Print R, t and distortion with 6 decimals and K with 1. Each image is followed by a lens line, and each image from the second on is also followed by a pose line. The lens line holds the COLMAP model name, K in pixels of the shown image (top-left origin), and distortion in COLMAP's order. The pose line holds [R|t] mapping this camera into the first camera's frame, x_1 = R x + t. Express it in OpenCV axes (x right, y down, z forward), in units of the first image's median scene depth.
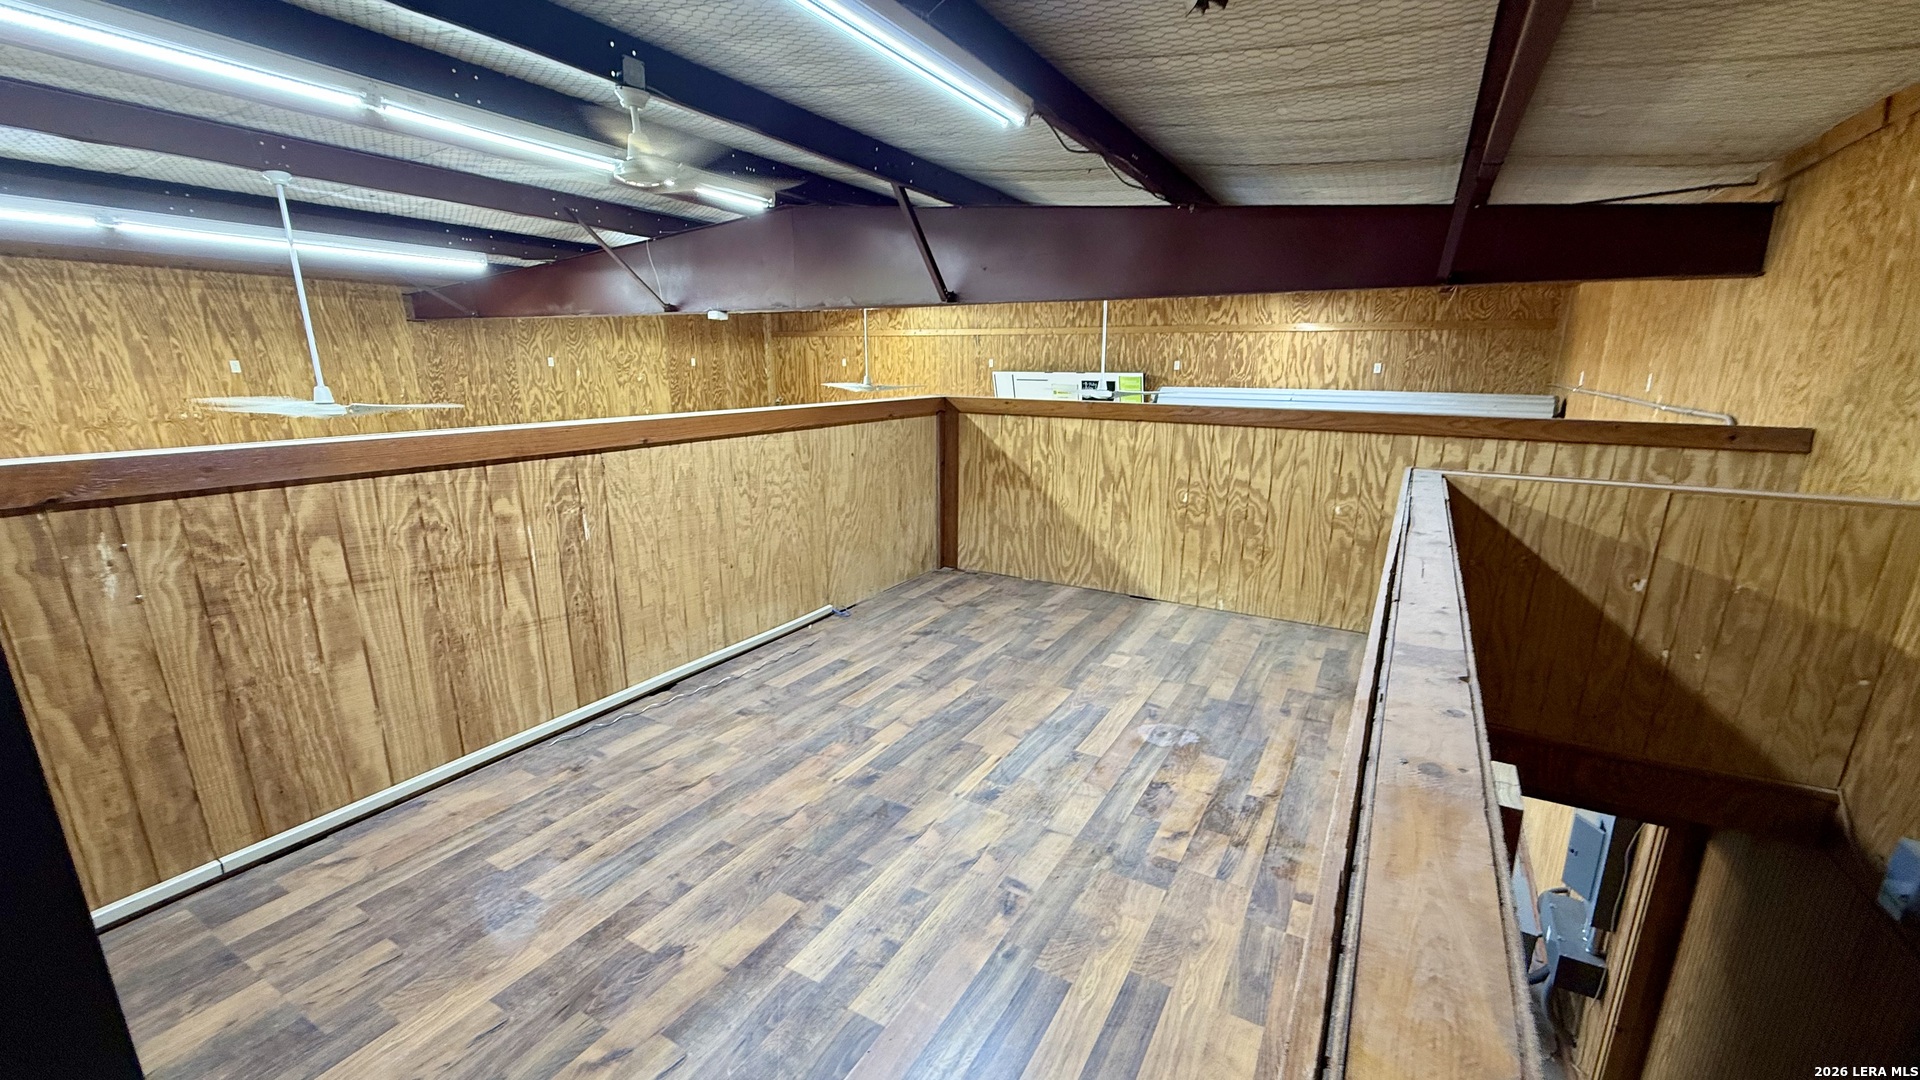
lens RADIAL K [[771.4, 0, 962.5], [0, 771.4, 569.2], [0, 0, 1]] dist [0.000405, 0.000130]
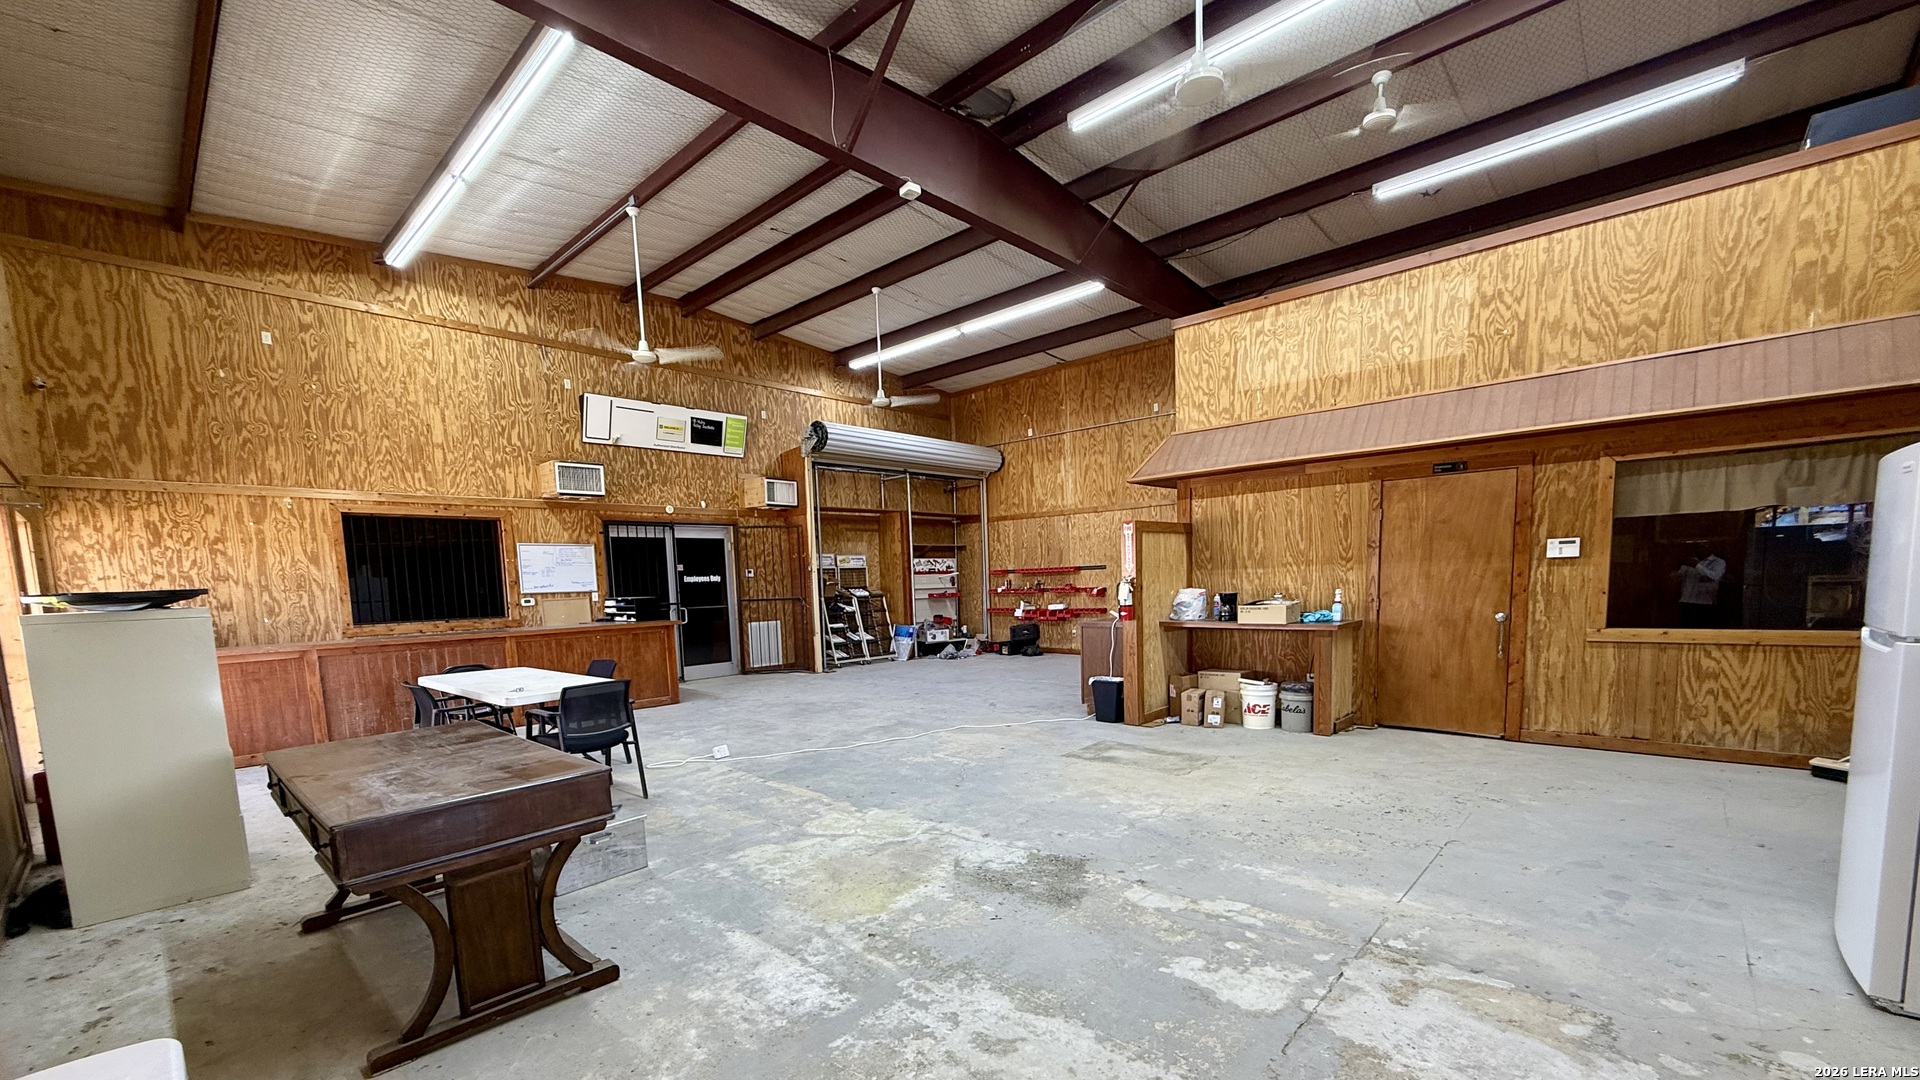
lens RADIAL K [[771.4, 0, 959.2], [0, 771.4, 660.5], [0, 0, 1]] dist [0.000405, 0.000130]
pose [[0.223922, -0.116072, 0.967670, -0.848739], [0.287438, 0.956584, 0.048228, 0.113244], [-0.931256, 0.267346, 0.247564, 0.599781]]
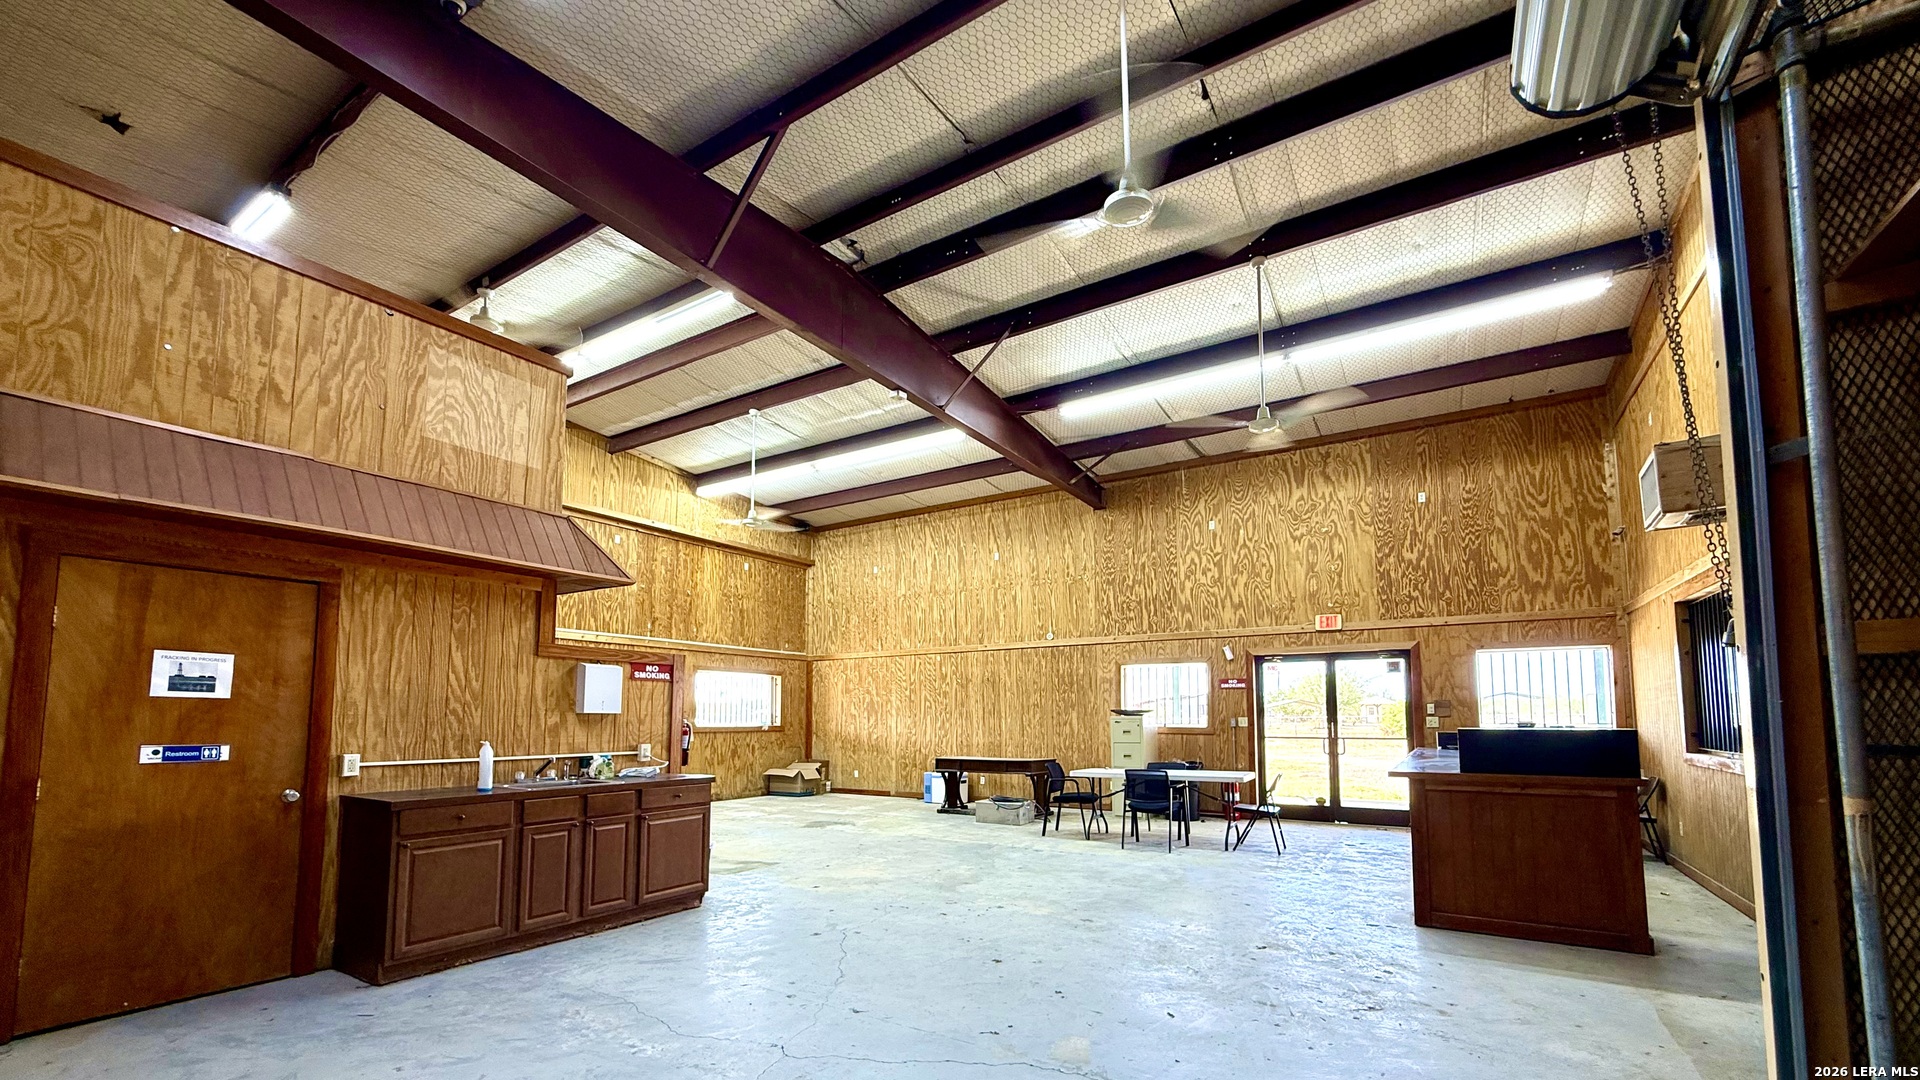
lens RADIAL K [[771.4, 0, 949.5], [0, 771.4, 652.1], [0, 0, 1]] dist [0.000405, 0.000130]
pose [[-0.056523, -0.089813, -0.994353, 0.502213], [-0.262477, 0.962249, -0.071993, 0.054458], [0.963281, 0.256925, -0.077963, 0.858979]]
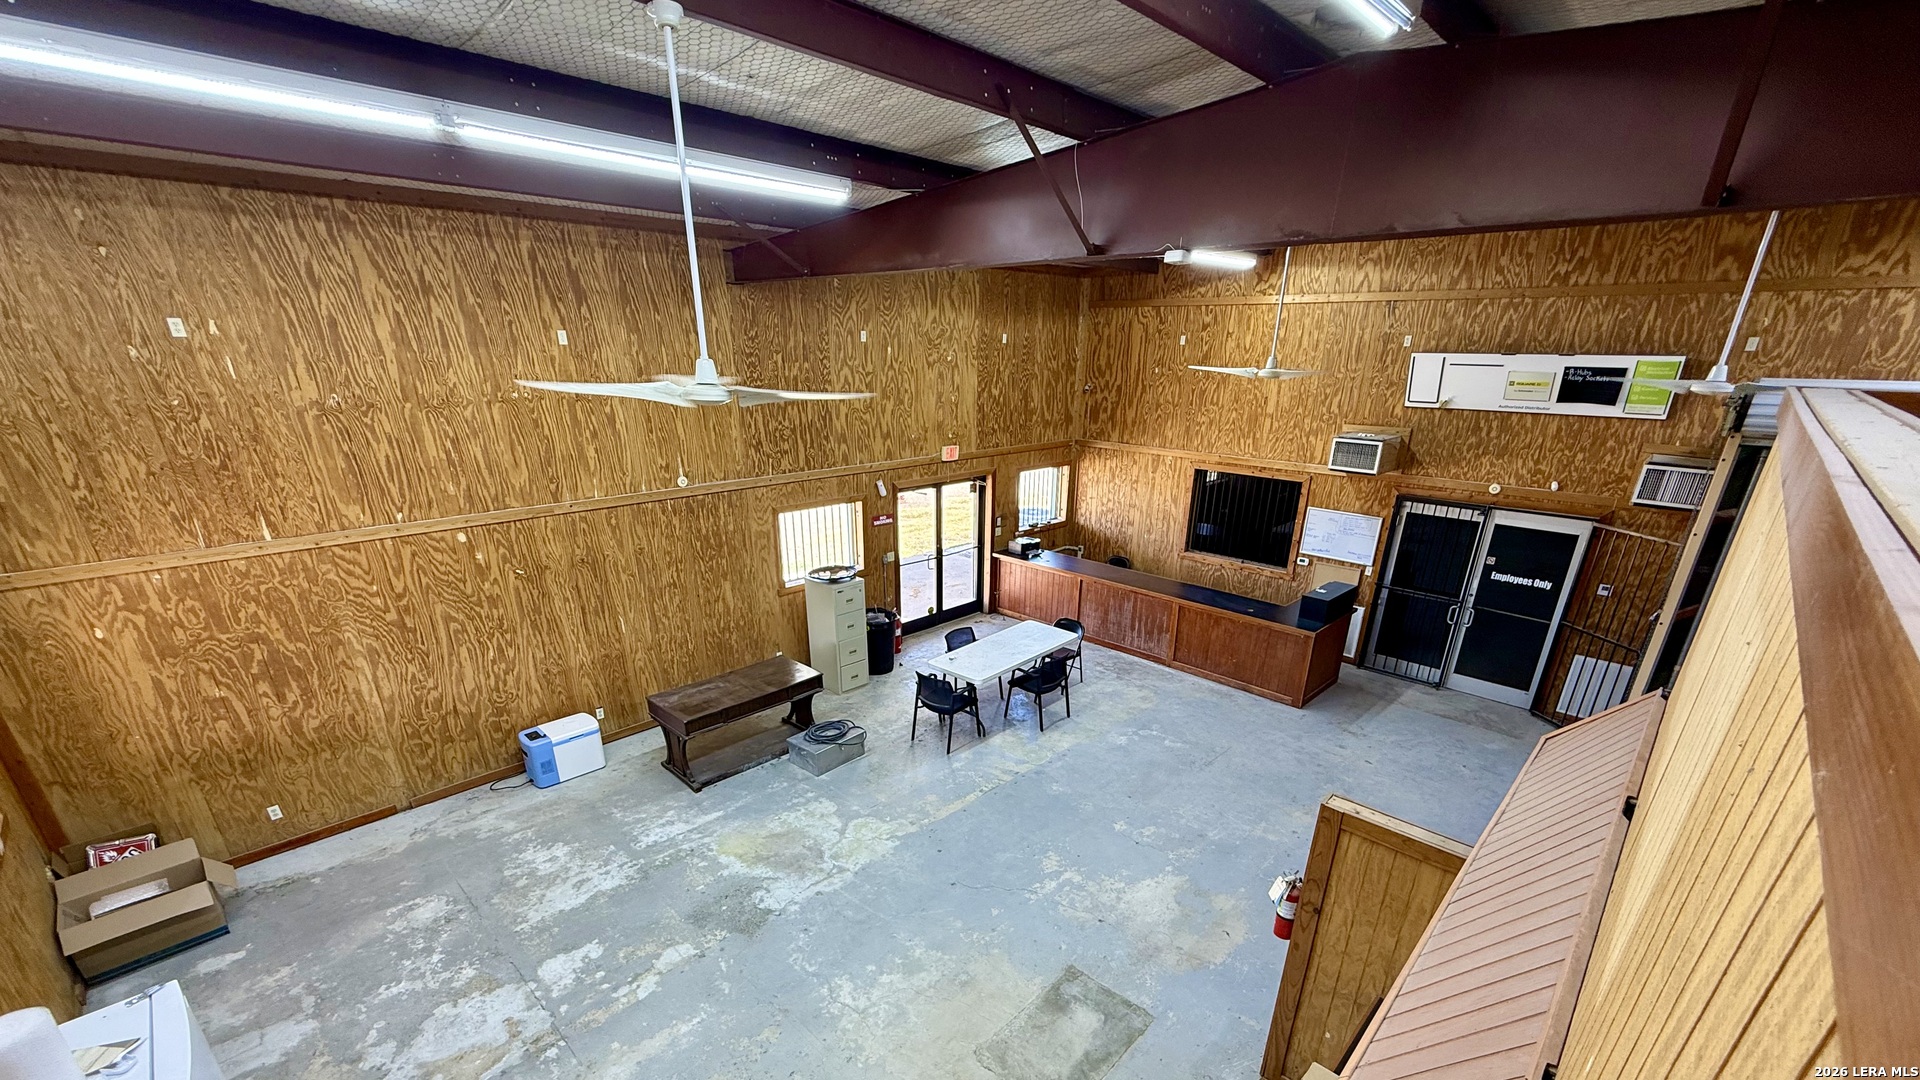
lens RADIAL K [[771.4, 0, 961.4], [0, 771.4, 668.0], [0, 0, 1]] dist [0.000405, 0.000130]
pose [[0.967329, 0.102309, -0.231965, -0.211381], [-0.070676, 0.987510, 0.140816, -0.038551], [0.243474, -0.119821, 0.962478, 0.180091]]
